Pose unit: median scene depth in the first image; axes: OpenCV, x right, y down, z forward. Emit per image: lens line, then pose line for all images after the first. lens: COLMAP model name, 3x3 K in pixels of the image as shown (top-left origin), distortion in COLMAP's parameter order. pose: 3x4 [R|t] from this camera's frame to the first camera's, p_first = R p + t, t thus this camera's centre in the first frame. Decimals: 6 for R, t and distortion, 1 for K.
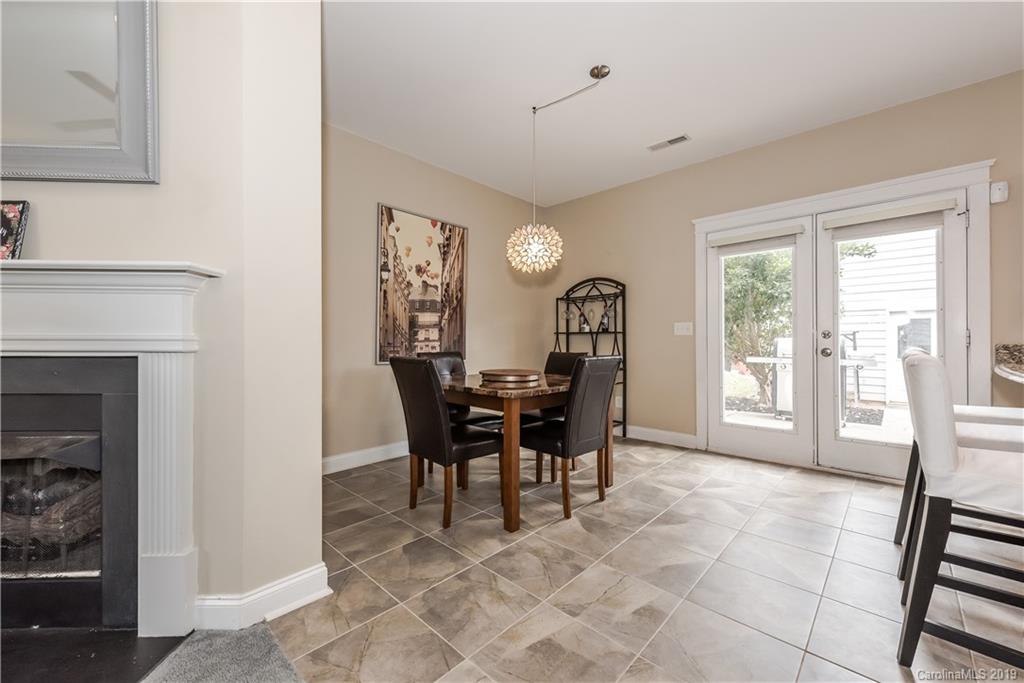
lens RADIAL K [[407.1, 0, 516.9], [0, 407.1, 341.8], [0, 0, 1]] dist [0.007670, -0.003682]
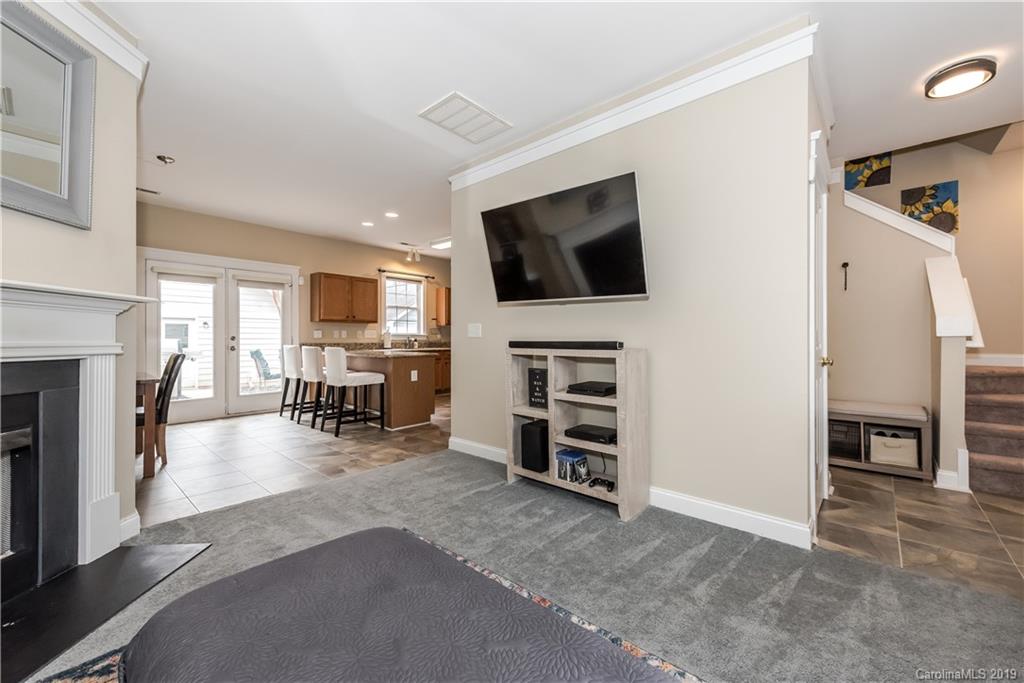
lens RADIAL K [[407.1, 0, 523.3], [0, 407.1, 338.0], [0, 0, 1]] dist [0.007670, -0.003682]
pose [[-0.042269, 0.003822, 0.999099, -0.886000], [-0.000650, 0.999992, -0.003853, -0.010461], [-0.999106, -0.000813, -0.042266, -0.148281]]
